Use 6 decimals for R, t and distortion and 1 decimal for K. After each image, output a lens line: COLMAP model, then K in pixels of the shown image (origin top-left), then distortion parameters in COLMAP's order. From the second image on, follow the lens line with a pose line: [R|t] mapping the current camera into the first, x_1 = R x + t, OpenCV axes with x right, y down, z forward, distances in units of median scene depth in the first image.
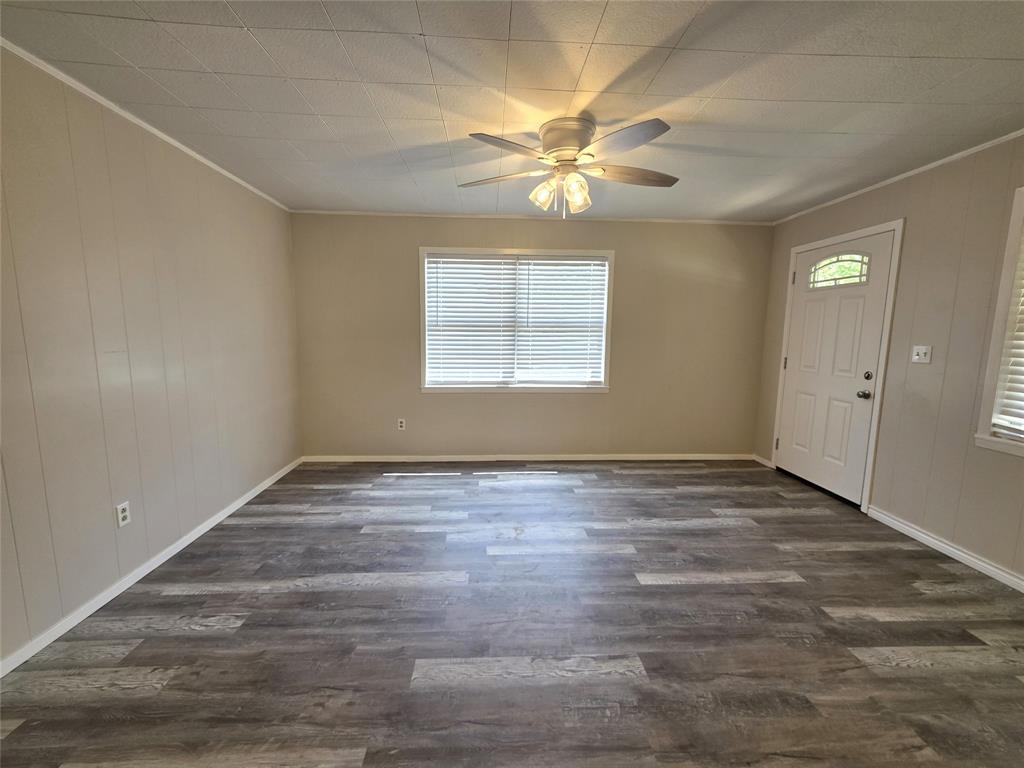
lens RADIAL K [[412.6, 0, 512.8], [0, 412.6, 379.3], [0, 0, 1]] dist [-0.006717, 0.003025]
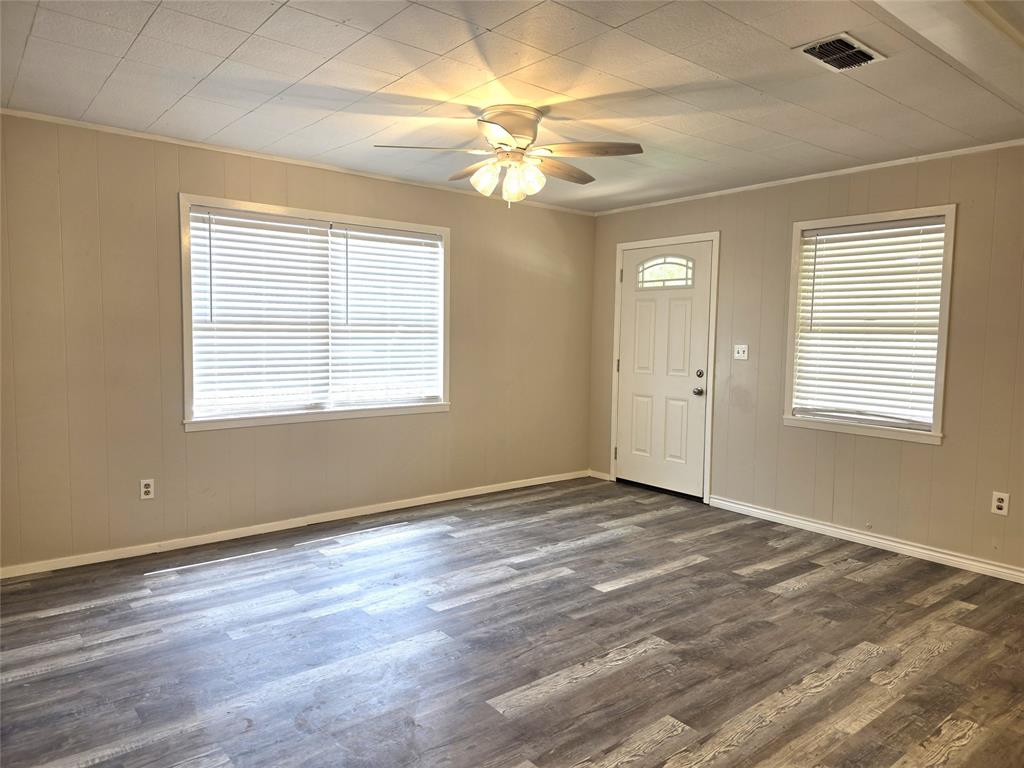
lens RADIAL K [[694.4, 0, 518.5], [0, 694.4, 384.0], [0, 0, 1]] dist [0.040694, -0.025909]
pose [[0.801062, -0.044592, 0.596919, -0.550285], [0.066238, 0.997701, -0.014359, 0.012288], [-0.594906, 0.051041, 0.802173, -0.151489]]
